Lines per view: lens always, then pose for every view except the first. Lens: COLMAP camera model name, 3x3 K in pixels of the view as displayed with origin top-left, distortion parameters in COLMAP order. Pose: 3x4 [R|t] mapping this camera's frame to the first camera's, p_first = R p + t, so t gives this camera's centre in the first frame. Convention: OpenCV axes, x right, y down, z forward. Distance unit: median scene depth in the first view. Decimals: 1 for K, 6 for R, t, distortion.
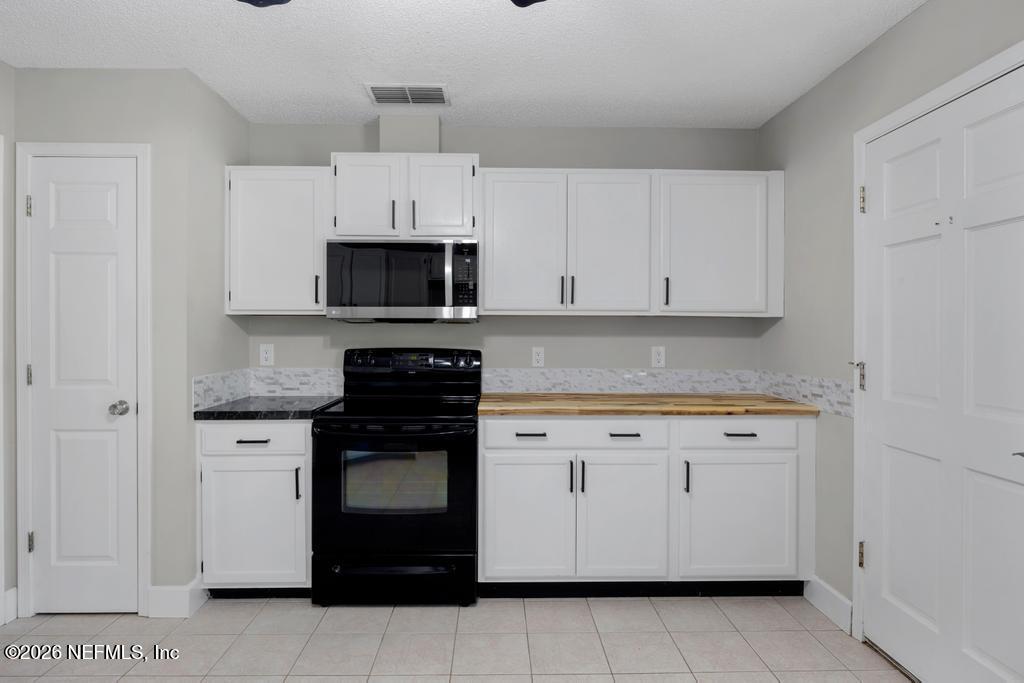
lens RADIAL K [[605.0, 0, 518.5], [0, 605.0, 335.5], [0, 0, 1]] dist [-0.007025, 0.002103]
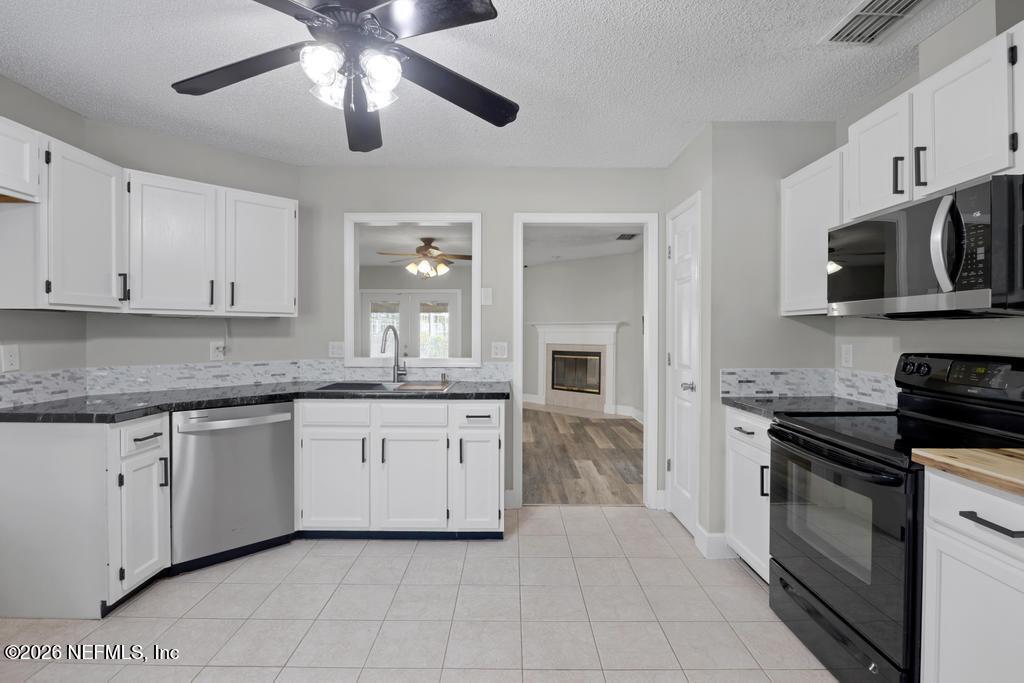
lens RADIAL K [[489.4, 0, 516.3], [0, 489.4, 339.2], [0, 0, 1]] dist [-0.017097, 0.000290]
pose [[-0.028312, 0.012043, -0.999527, 0.444981], [-0.008369, 0.999890, 0.012284, 0.000366], [0.999564, 0.008713, -0.028209, 0.587071]]
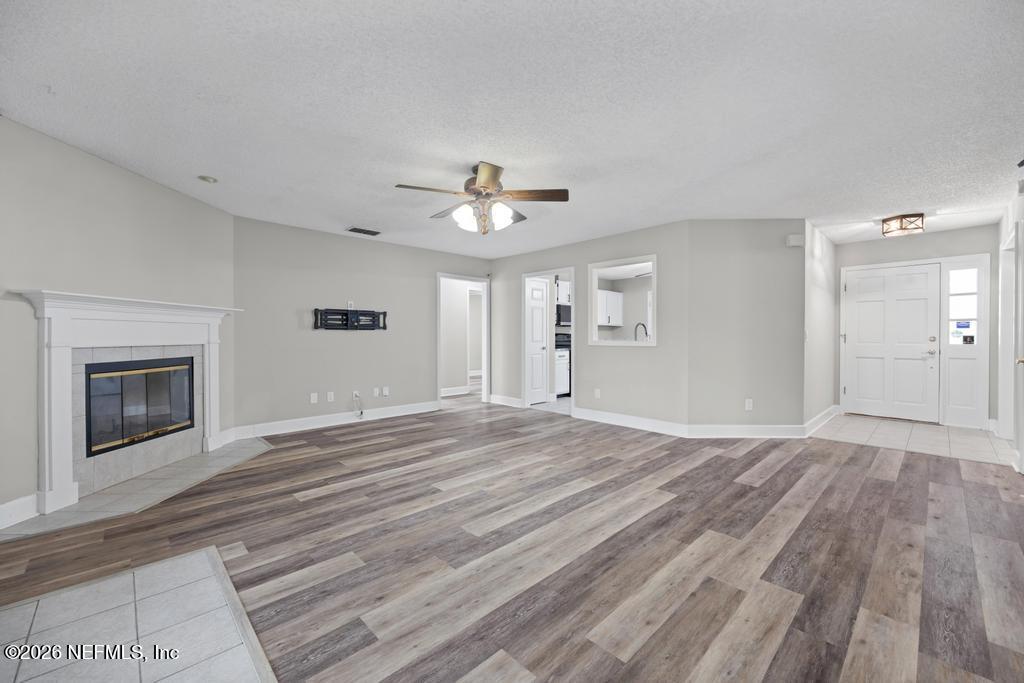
lens RADIAL K [[406.0, 0, 509.7], [0, 406.0, 340.0], [0, 0, 1]] dist [-0.001467, -0.000215]
pose [[0.742245, -0.010446, 0.670047, -2.282065], [0.006546, 0.999944, 0.008339, 0.040459], [-0.670097, -0.001803, 0.742272, -0.674016]]
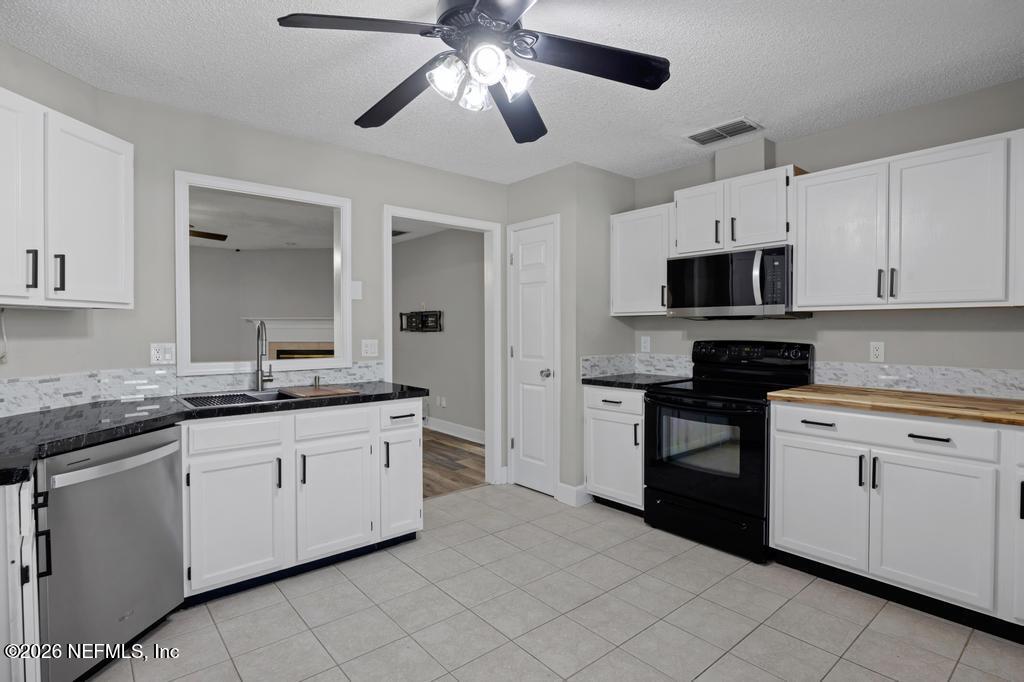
lens RADIAL K [[519.0, 0, 512.3], [0, 519.0, 338.3], [0, 0, 1]] dist [-0.008913, 0.000763]
pose [[0.627006, 0.011220, -0.778933, 0.383406], [-0.000972, 0.999907, 0.013621, 0.002998], [0.779014, -0.007783, 0.626959, 0.013831]]
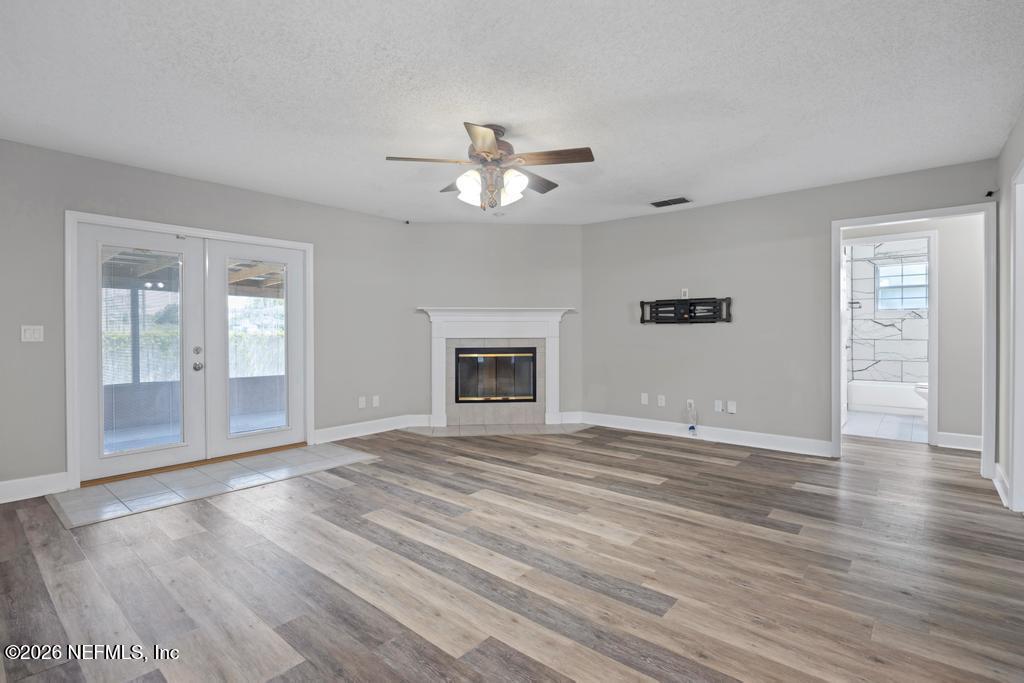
lens RADIAL K [[489.4, 0, 512.7], [0, 489.4, 339.1], [0, 0, 1]] dist [-0.017097, 0.000290]
pose [[0.742700, 0.005967, -0.669598, -0.889130], [0.001069, 0.999948, 0.010097, 0.043728], [0.669624, -0.008215, 0.742655, -0.597319]]
